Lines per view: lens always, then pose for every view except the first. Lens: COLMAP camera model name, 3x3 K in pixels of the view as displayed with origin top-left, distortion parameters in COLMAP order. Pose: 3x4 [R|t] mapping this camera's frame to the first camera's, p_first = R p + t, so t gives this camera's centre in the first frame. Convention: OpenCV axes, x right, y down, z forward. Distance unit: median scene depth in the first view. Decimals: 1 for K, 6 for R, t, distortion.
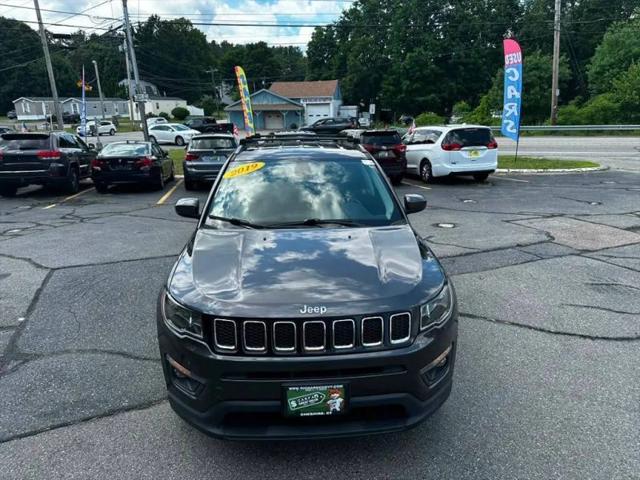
lens RADIAL K [[451.4, 0, 322.7], [0, 451.4, 240.7], [0, 0, 1]] dist [0.032650, -0.043896]
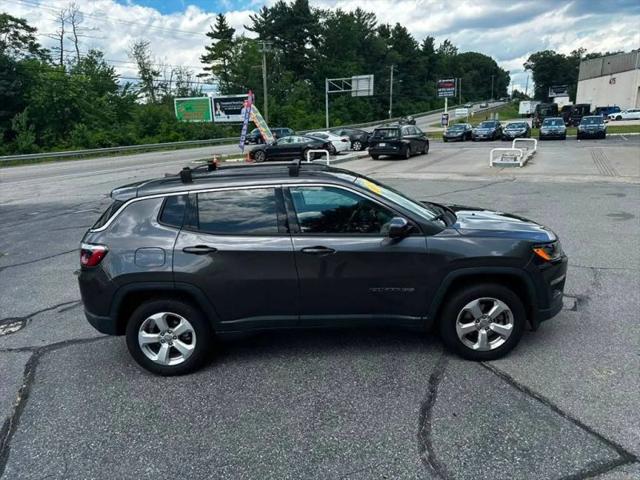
lens RADIAL K [[451.4, 0, 315.7], [0, 451.4, 246.2], [0, 0, 1]] dist [0.032650, -0.043896]
pose [[0.060001, -0.239759, 0.968976, -0.139881], [0.307053, 0.928091, 0.210630, -0.032516], [-0.949799, 0.284889, 0.129305, 0.115367]]
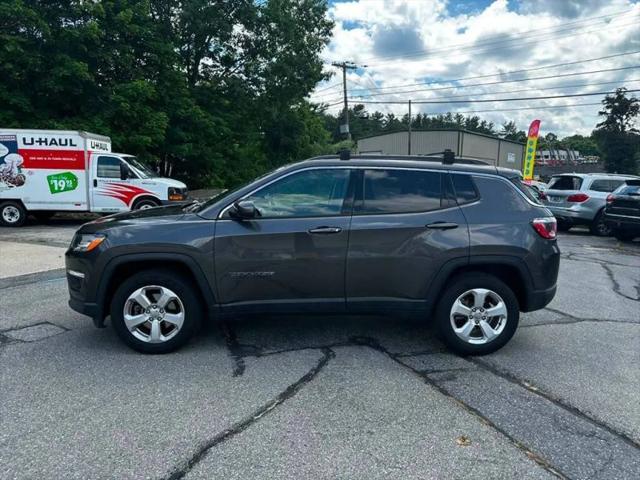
lens RADIAL K [[451.4, 0, 323.1], [0, 451.4, 239.3], [0, 0, 1]] dist [0.032650, -0.043896]
pose [[-0.022371, 0.143612, -0.989381, 0.130527], [-0.279827, 0.949174, 0.144103, -0.023058], [0.959790, 0.280080, 0.018953, 0.130894]]
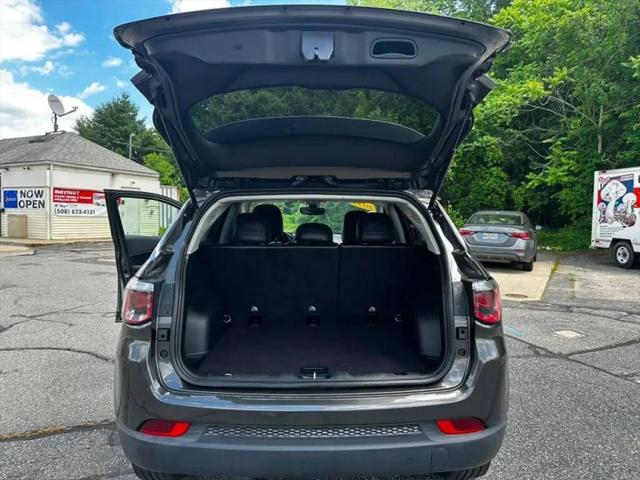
lens RADIAL K [[451.4, 0, 324.7], [0, 451.4, 240.3], [0, 0, 1]] dist [0.032650, -0.043896]
pose [[-0.999155, -0.001175, 0.041088, -0.013836], [0.012287, 0.945345, 0.325841, -0.050661], [-0.039225, 0.326070, -0.944531, 0.238959]]
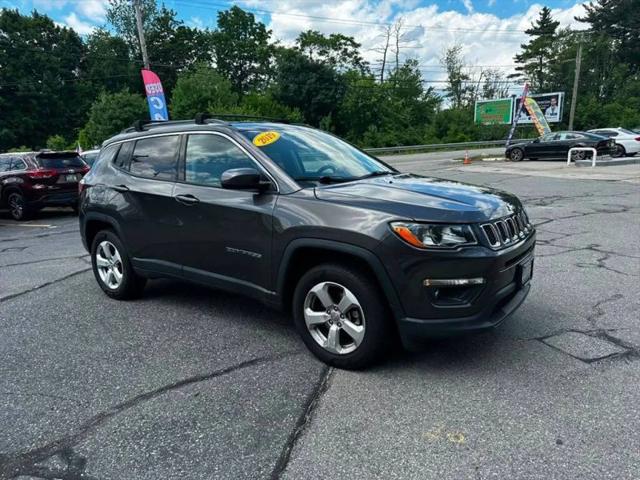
lens RADIAL K [[451.4, 0, 315.8], [0, 451.4, 246.3], [0, 0, 1]] dist [0.032650, -0.043896]
pose [[0.650821, -0.169824, 0.739994, -0.094646], [0.223043, 0.974422, 0.027459, 0.006863], [-0.725730, 0.147179, 0.672053, 0.036455]]
